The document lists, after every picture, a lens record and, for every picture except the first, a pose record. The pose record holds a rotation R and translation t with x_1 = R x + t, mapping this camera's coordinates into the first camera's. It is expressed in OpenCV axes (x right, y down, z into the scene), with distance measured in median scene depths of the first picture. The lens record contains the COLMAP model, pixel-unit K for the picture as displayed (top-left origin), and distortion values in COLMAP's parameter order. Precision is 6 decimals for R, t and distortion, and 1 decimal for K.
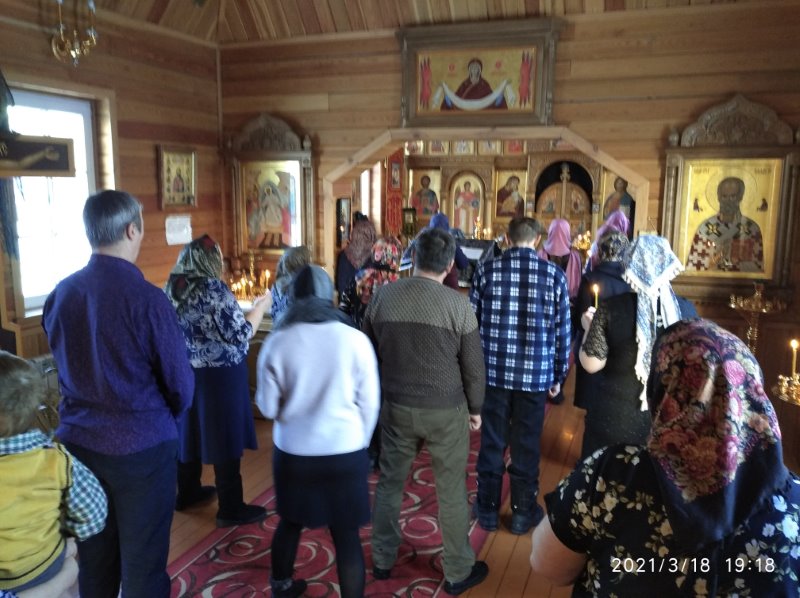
lens RADIAL K [[664.1, 0, 401.3], [0, 664.1, 299.7], [0, 0, 1]] dist [0.063022, -0.108577]
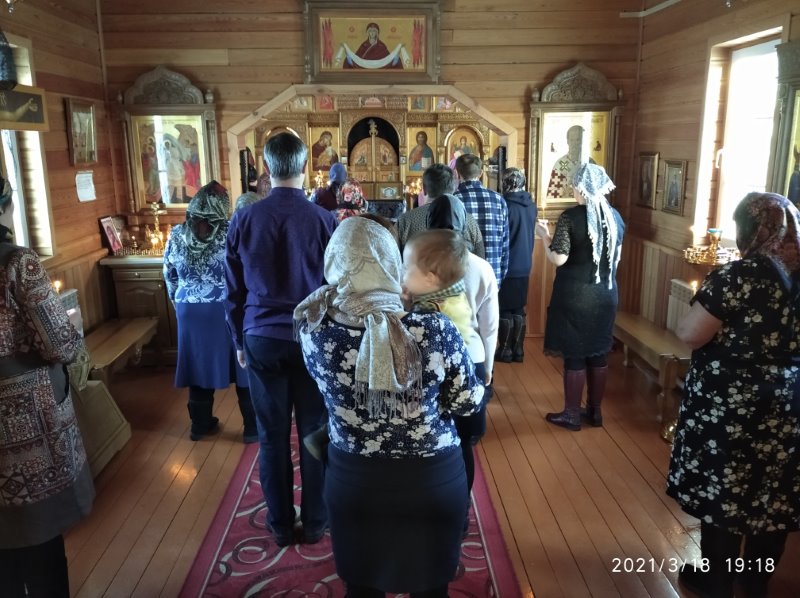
lens RADIAL K [[664.1, 0, 401.3], [0, 664.1, 299.7], [0, 0, 1]] dist [0.063022, -0.108577]
pose [[0.917915, -0.107698, 0.381881, -0.311945], [0.086180, 0.993597, 0.073065, 0.028218], [-0.387305, -0.034156, 0.921319, -0.083892]]
